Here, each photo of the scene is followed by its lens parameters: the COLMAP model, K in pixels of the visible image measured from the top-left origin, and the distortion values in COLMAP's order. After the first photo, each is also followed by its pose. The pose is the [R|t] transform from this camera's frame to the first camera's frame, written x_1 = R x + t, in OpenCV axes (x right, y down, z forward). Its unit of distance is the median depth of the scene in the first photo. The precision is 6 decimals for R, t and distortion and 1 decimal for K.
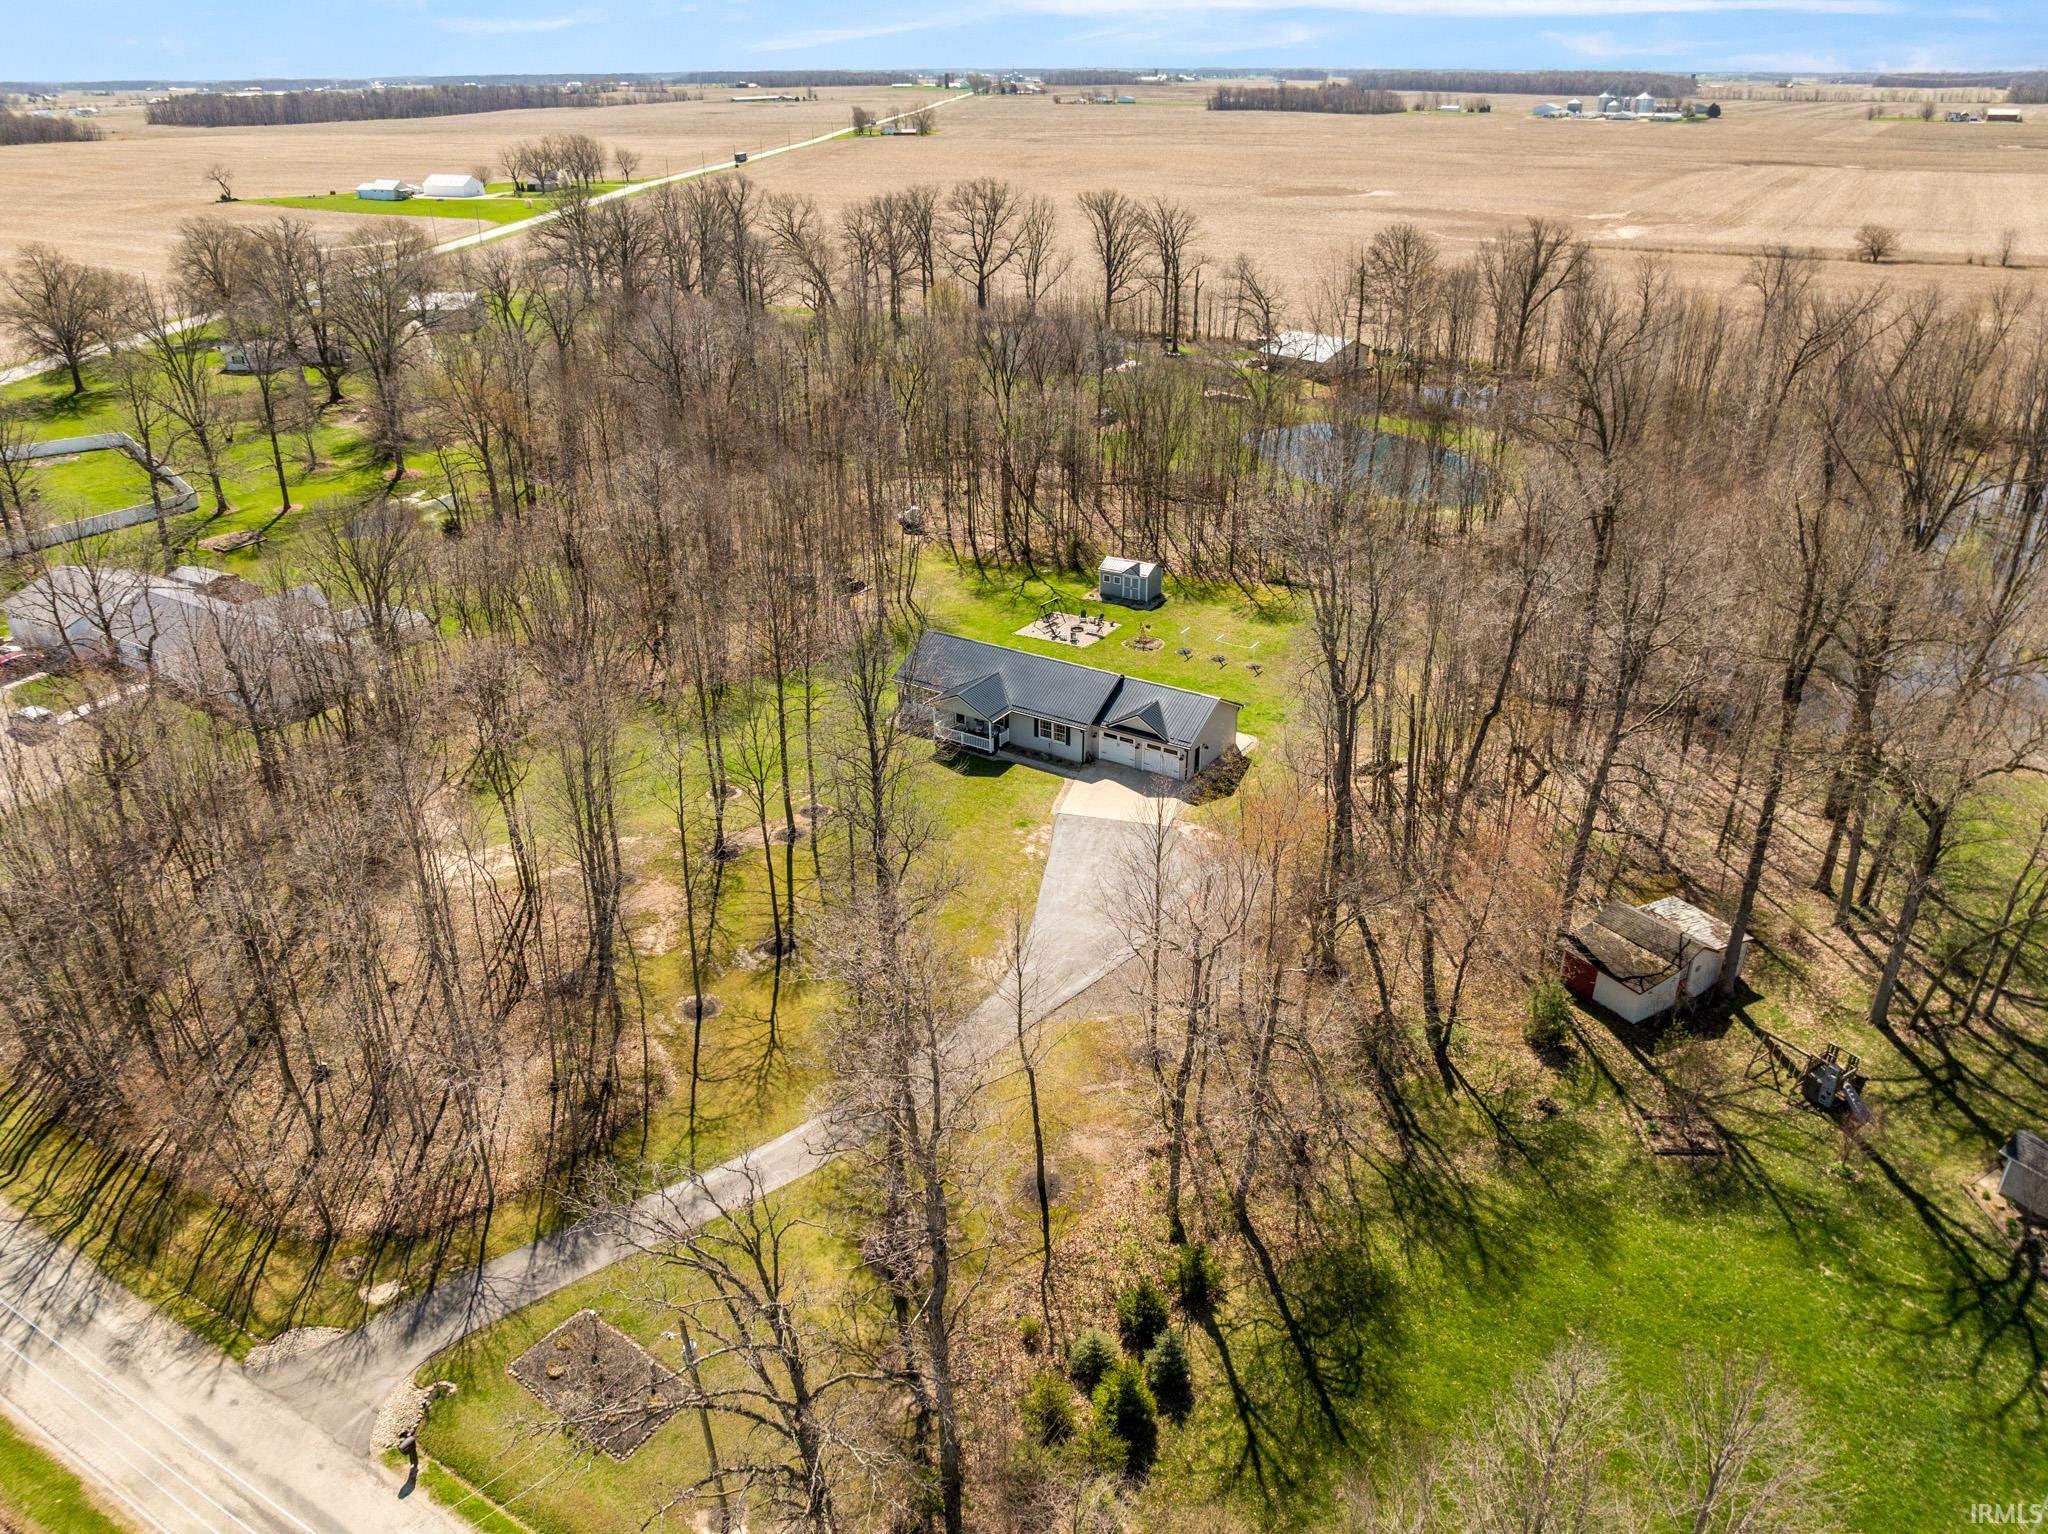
lens RADIAL K [[1451.4, 0, 1024.0], [0, 1451.4, 767.0], [0, 0, 1]] dist [-0.029718, -0.001725]
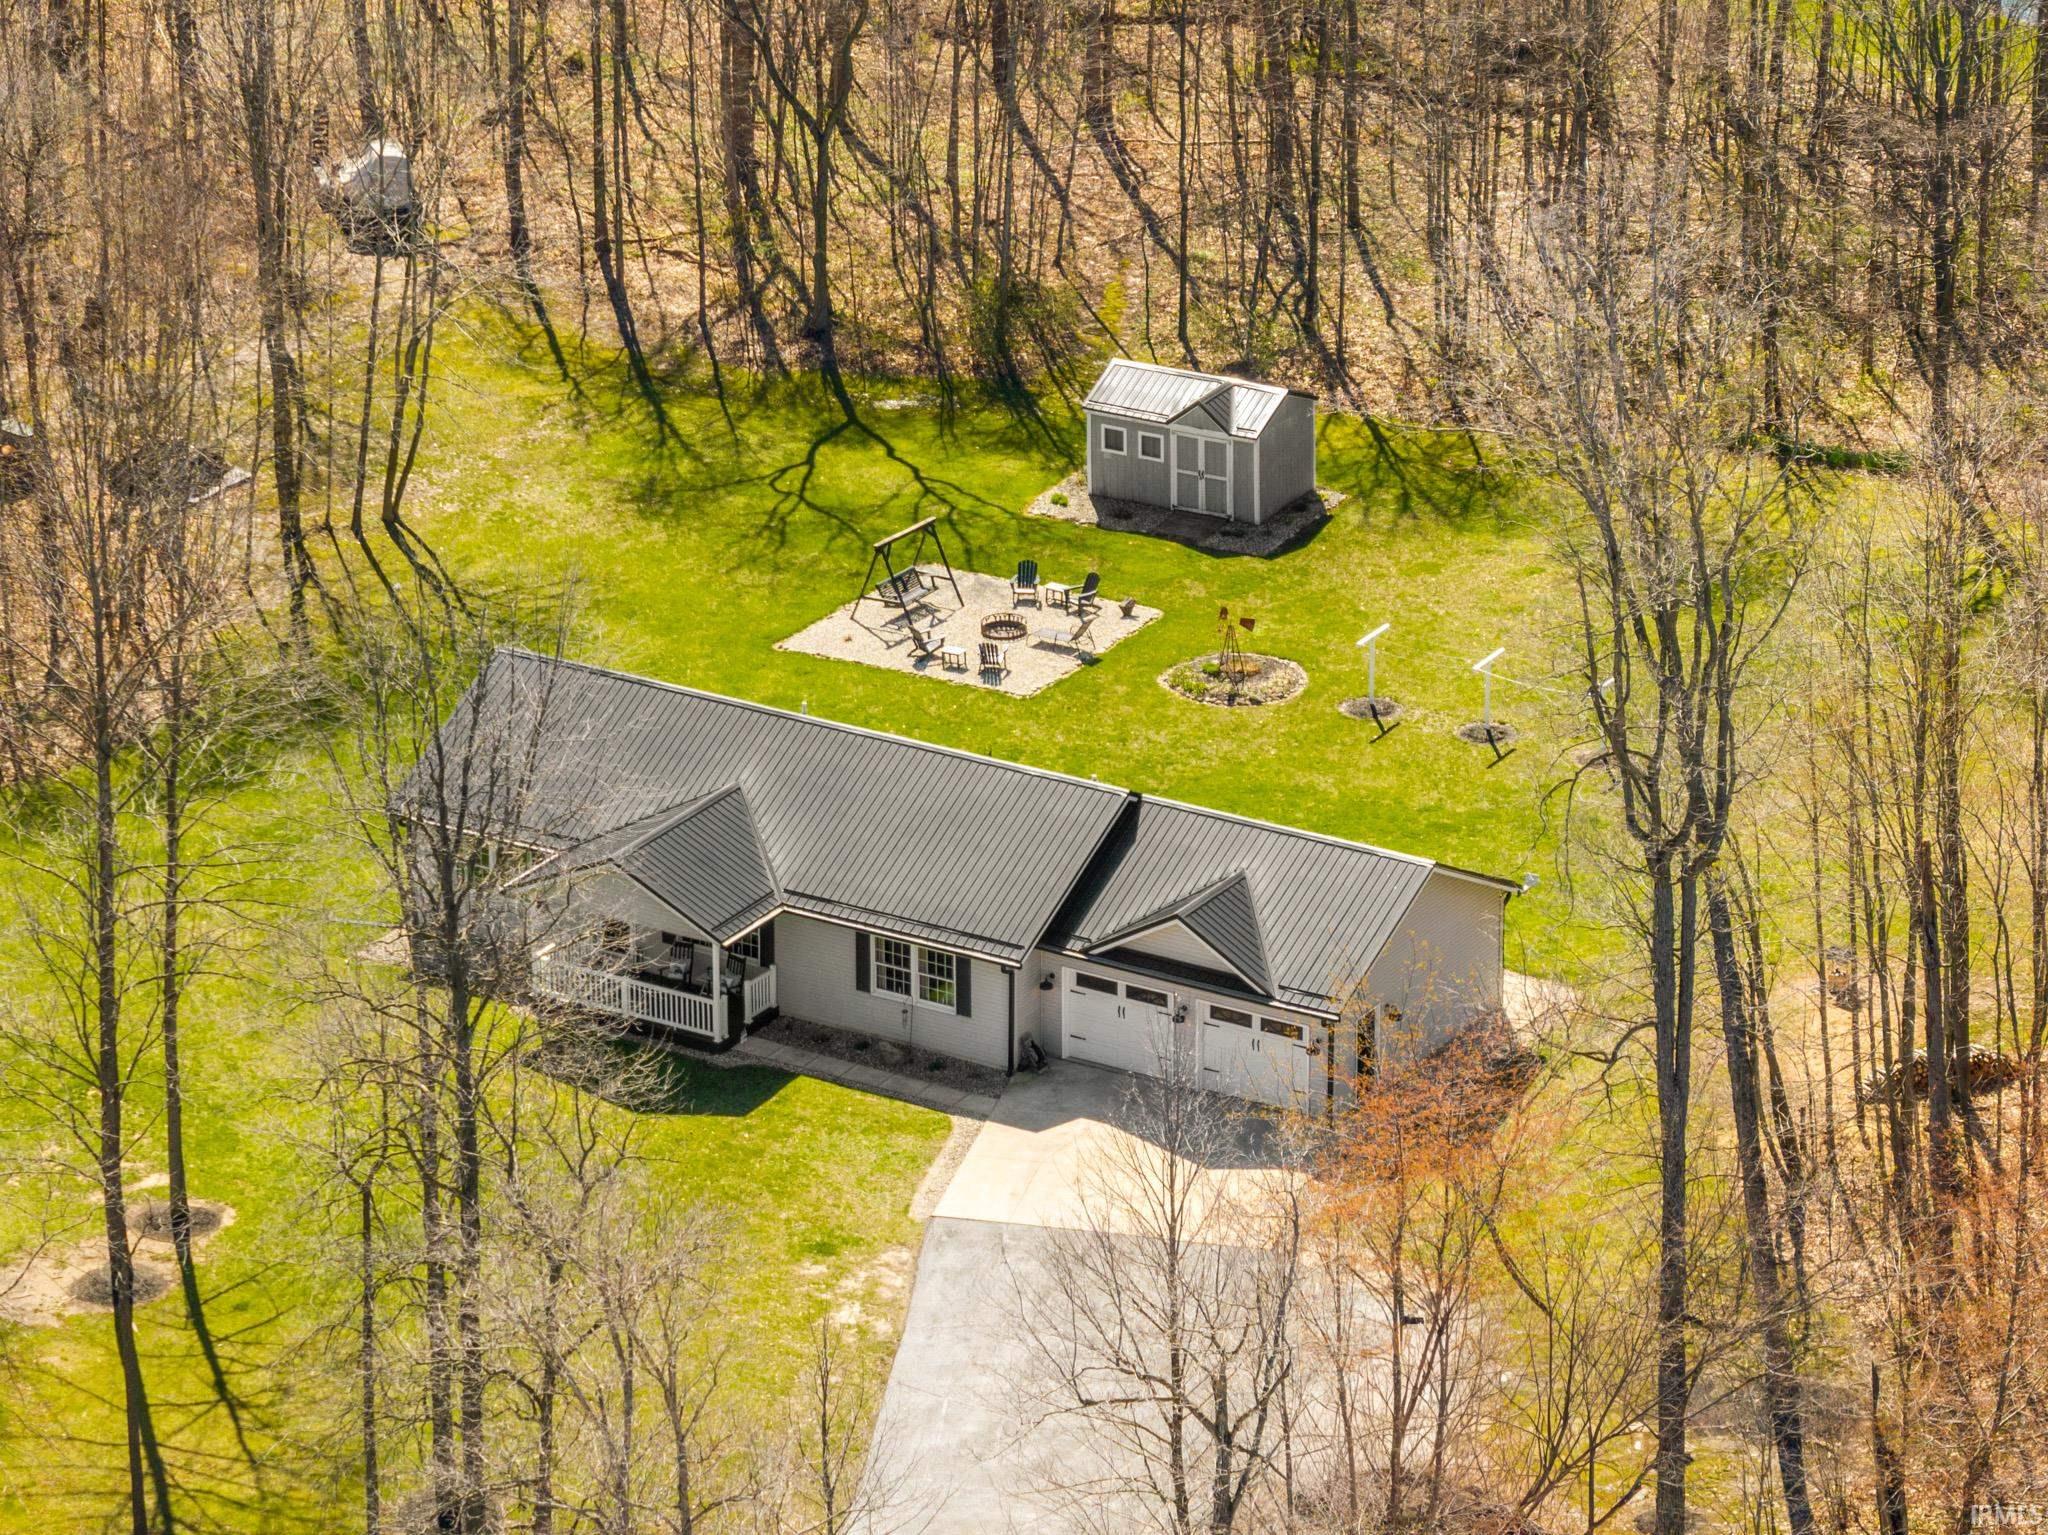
lens RADIAL K [[9480.3, 0, 1024.0], [0, 9480.3, 767.5], [0, 0, 1]] dist [-0.116913, -4.823497]
pose [[0.999646, -0.008265, 0.025289, -0.006228], [0.009862, 0.997922, -0.063671, 0.047700], [-0.024711, 0.063898, 0.997650, -0.807801]]
